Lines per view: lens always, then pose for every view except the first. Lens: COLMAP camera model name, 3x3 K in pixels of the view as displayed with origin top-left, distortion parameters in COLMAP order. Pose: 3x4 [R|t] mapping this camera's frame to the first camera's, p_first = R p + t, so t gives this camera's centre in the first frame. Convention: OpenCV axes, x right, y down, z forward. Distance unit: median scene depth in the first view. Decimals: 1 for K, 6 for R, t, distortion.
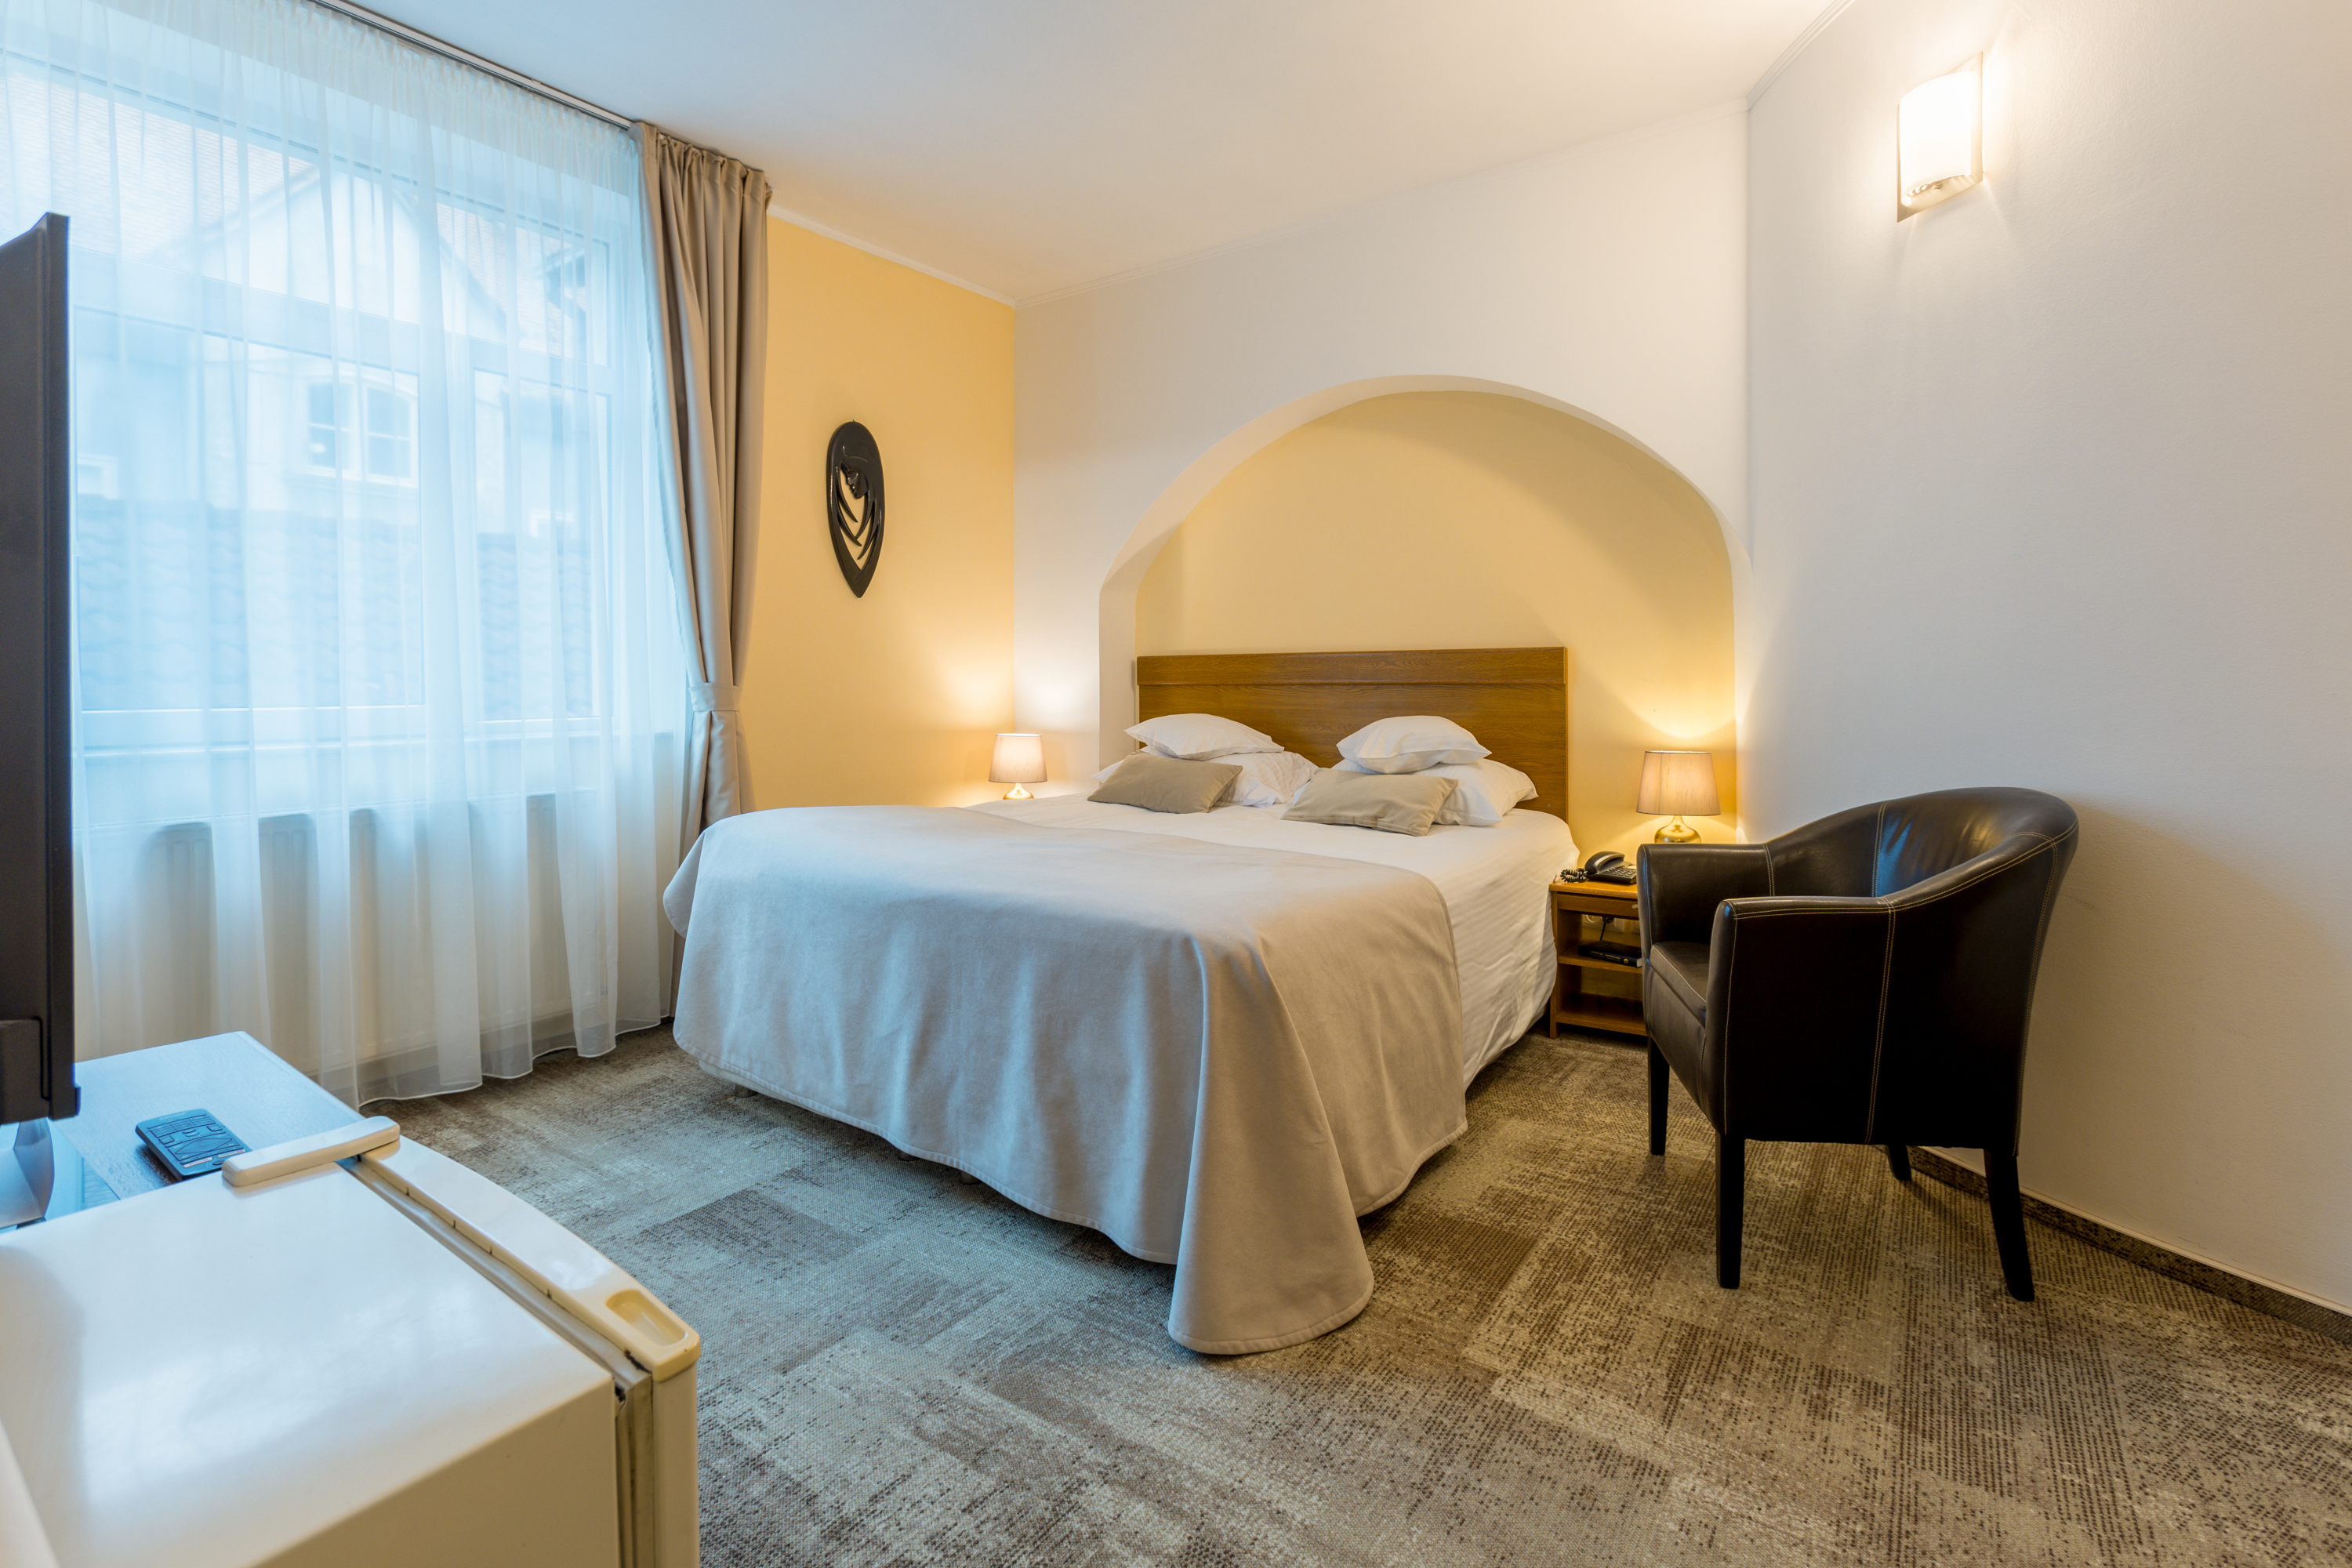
lens RADIAL K [[1039.6, 0, 1177.5], [0, 1039.6, 695.9], [0, 0, 1]] dist [-0.011862, 0.004697]
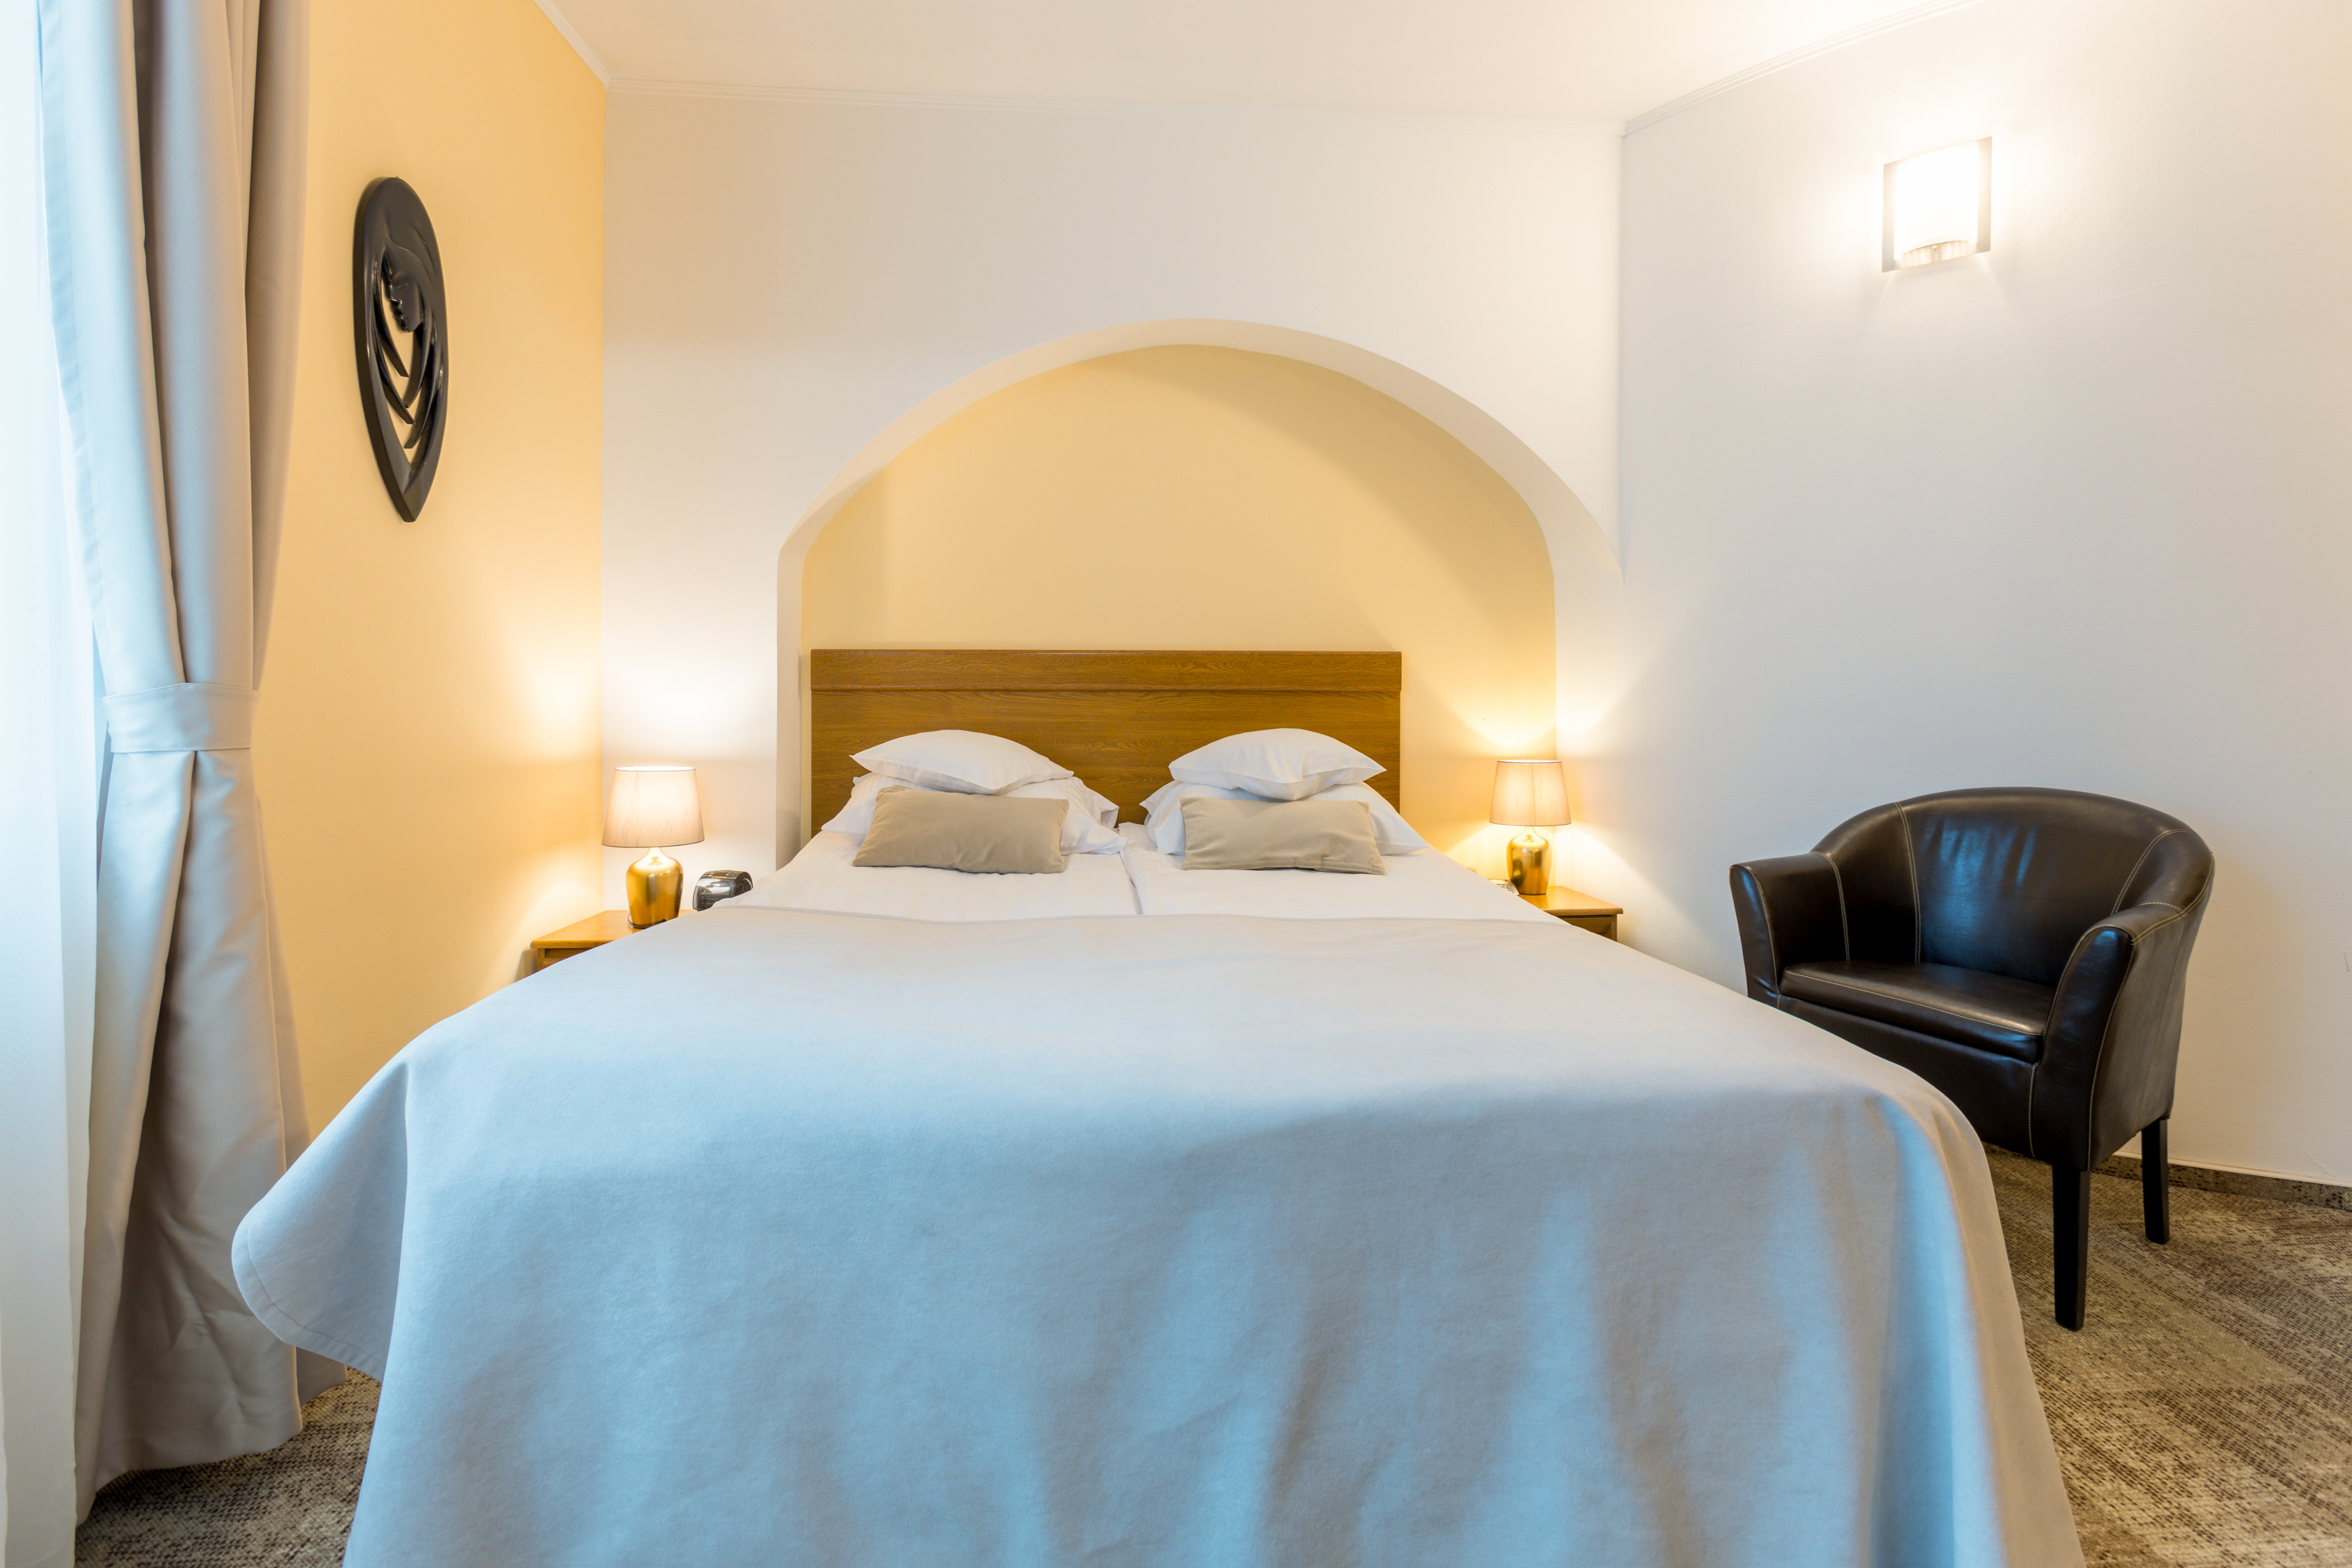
lens RADIAL K [[1039.6, 0, 1177.5], [0, 1039.6, 695.9], [0, 0, 1]] dist [-0.011862, 0.004697]
pose [[0.782994, 0.000694, 0.622029, -0.399340], [0.000846, 0.999997, -0.002180, -0.006506], [-0.622029, 0.002233, 0.782991, 0.431117]]
